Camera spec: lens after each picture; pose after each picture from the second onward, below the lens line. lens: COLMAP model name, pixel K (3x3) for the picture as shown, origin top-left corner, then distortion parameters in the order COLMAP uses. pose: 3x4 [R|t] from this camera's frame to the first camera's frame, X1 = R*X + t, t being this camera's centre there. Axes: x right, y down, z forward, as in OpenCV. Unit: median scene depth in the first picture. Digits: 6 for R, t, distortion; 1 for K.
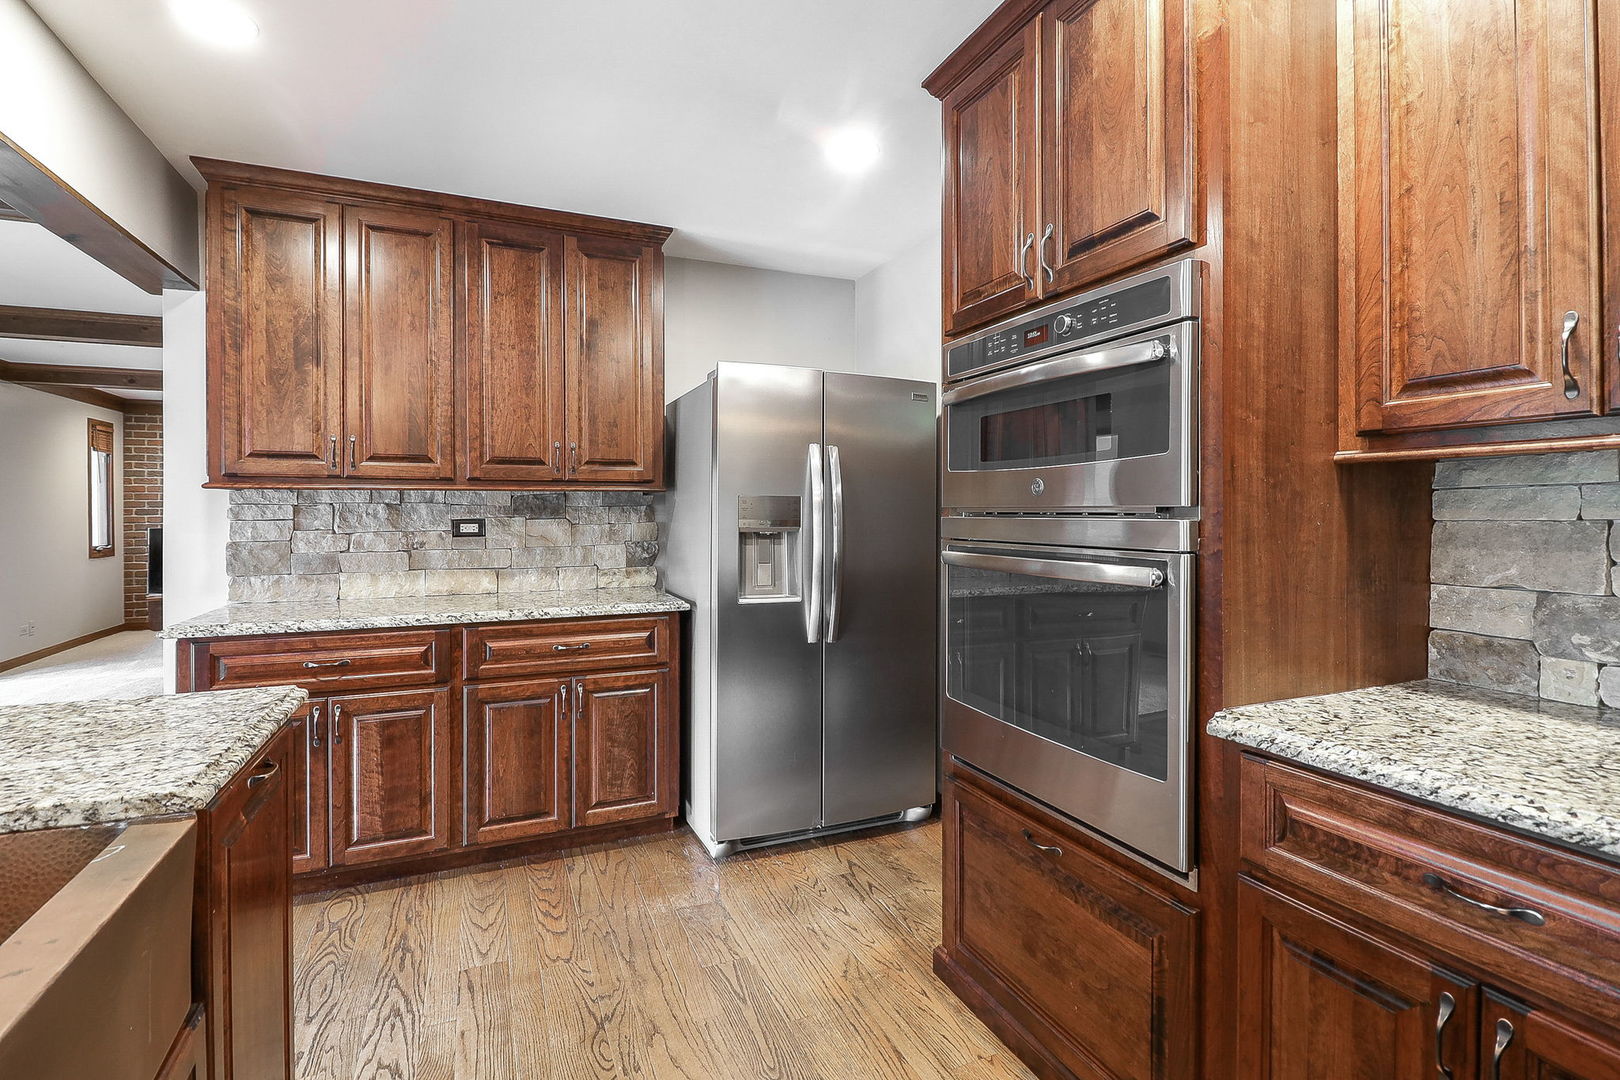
lens RADIAL K [[754.9, 0, 813.8], [0, 754.9, 516.3], [0, 0, 1]] dist [0.003482, -0.009338]
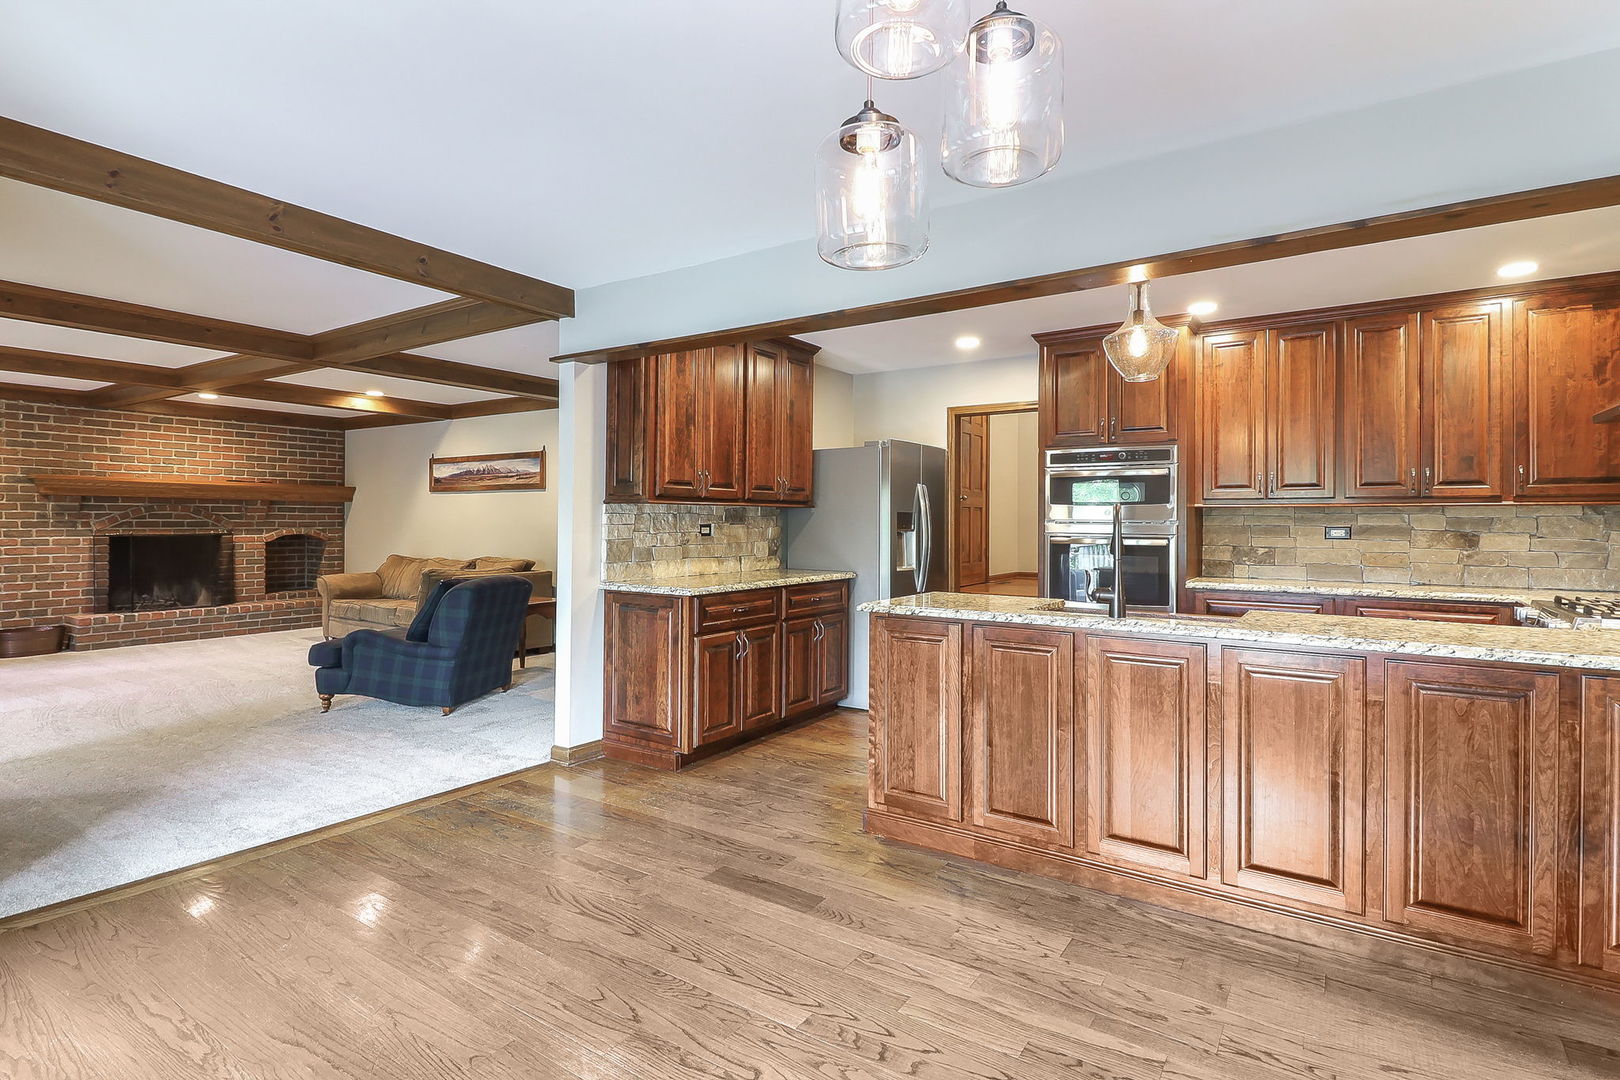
lens RADIAL K [[795.6, 0, 814.1], [0, 795.6, 517.6], [0, 0, 1]] dist [0.001773, -0.011804]
pose [[0.842651, 0.008999, 0.538385, -1.183766], [-0.003680, 0.999933, -0.010955, 0.007547], [-0.538447, 0.007250, 0.842628, -0.468436]]
